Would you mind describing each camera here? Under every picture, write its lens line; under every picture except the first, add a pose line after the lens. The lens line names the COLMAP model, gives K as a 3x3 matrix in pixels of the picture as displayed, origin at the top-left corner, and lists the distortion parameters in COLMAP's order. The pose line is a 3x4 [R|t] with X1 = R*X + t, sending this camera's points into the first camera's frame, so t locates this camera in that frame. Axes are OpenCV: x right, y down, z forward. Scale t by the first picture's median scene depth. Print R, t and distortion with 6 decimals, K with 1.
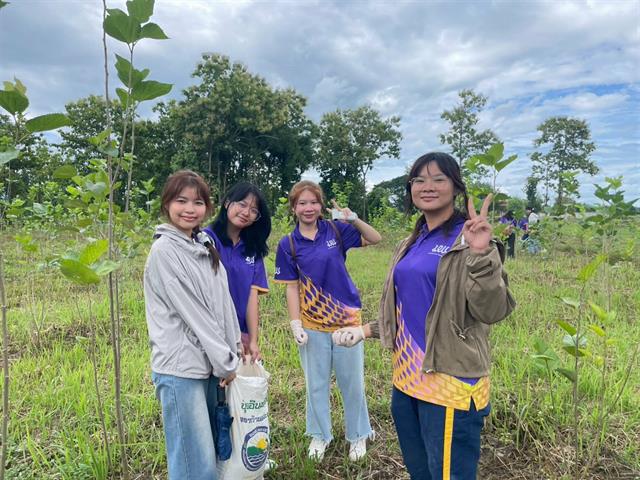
lens RADIAL K [[490.3, 0, 320.0], [0, 490.3, 240.0], [0, 0, 1]] dist [-0.006553, 0.000467]
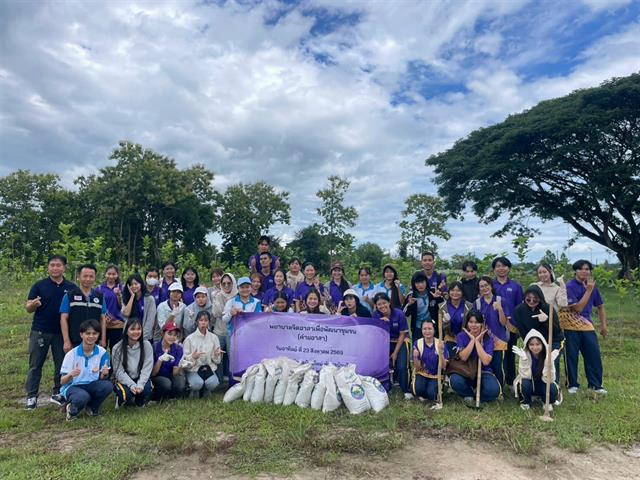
lens RADIAL K [[459.8, 0, 320.0], [0, 459.8, 240.0], [0, 0, 1]] dist [0.000028, -0.004617]
pose [[0.986196, 0.017075, 0.164700, 0.052268], [0.001938, 0.993411, -0.114590, 0.003048], [-0.165571, 0.113327, 0.979665, -0.140493]]
